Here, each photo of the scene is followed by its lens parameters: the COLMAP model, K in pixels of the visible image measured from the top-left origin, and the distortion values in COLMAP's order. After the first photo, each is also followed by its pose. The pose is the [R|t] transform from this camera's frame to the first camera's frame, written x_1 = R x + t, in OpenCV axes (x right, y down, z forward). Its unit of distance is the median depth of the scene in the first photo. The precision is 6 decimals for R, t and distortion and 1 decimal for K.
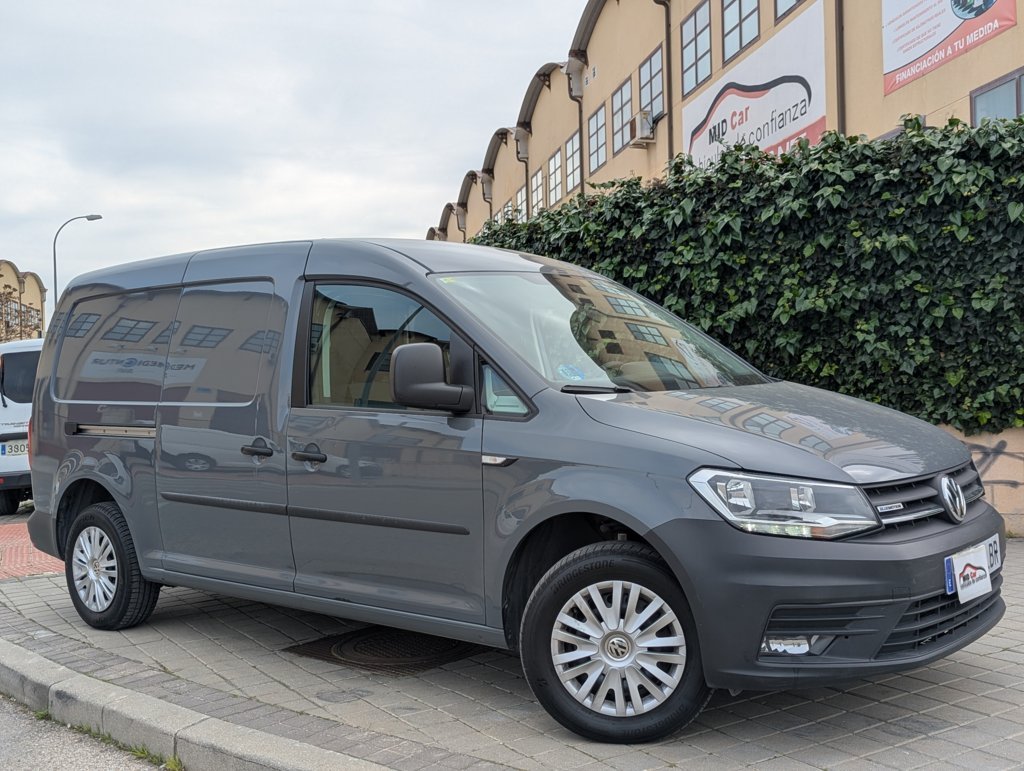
lens RADIAL K [[1129.1, 0, 495.5], [0, 1129.1, 383.1], [0, 0, 1]] dist [0.107449, -0.214809]
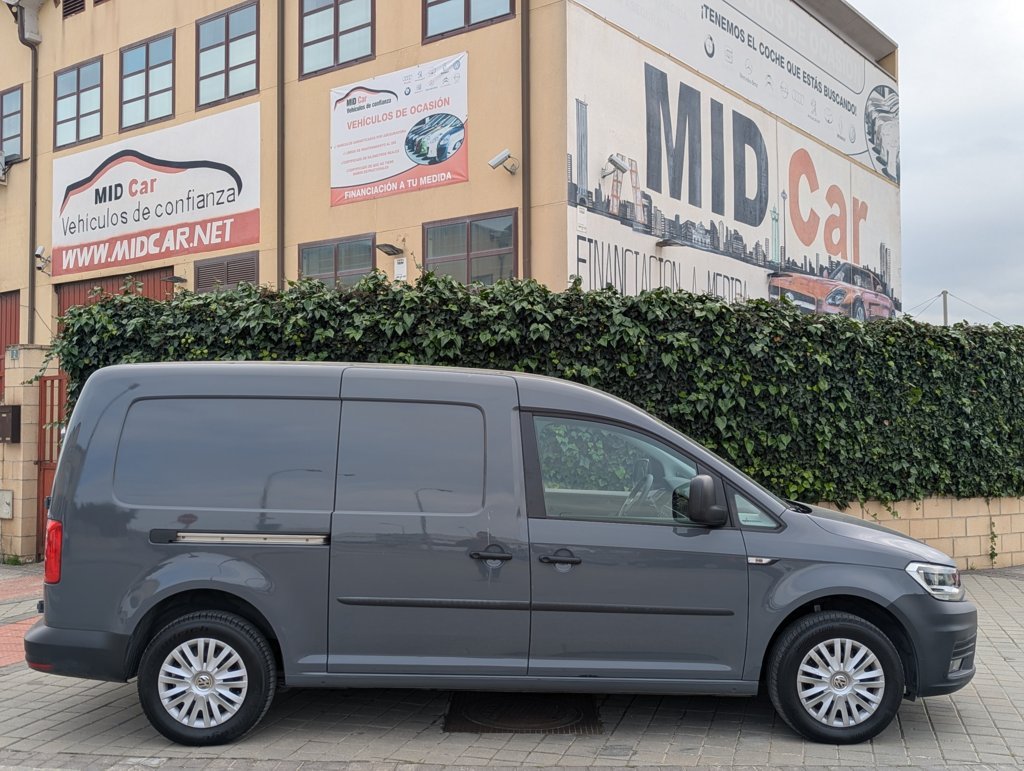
lens RADIAL K [[1129.1, 0, 495.5], [0, 1129.1, 383.1], [0, 0, 1]] dist [0.107449, -0.214809]
pose [[0.727219, 0.058385, 0.683918, -0.649404], [-0.032239, 0.998182, -0.050933, -0.037602], [-0.685648, 0.014991, 0.727779, 0.095805]]
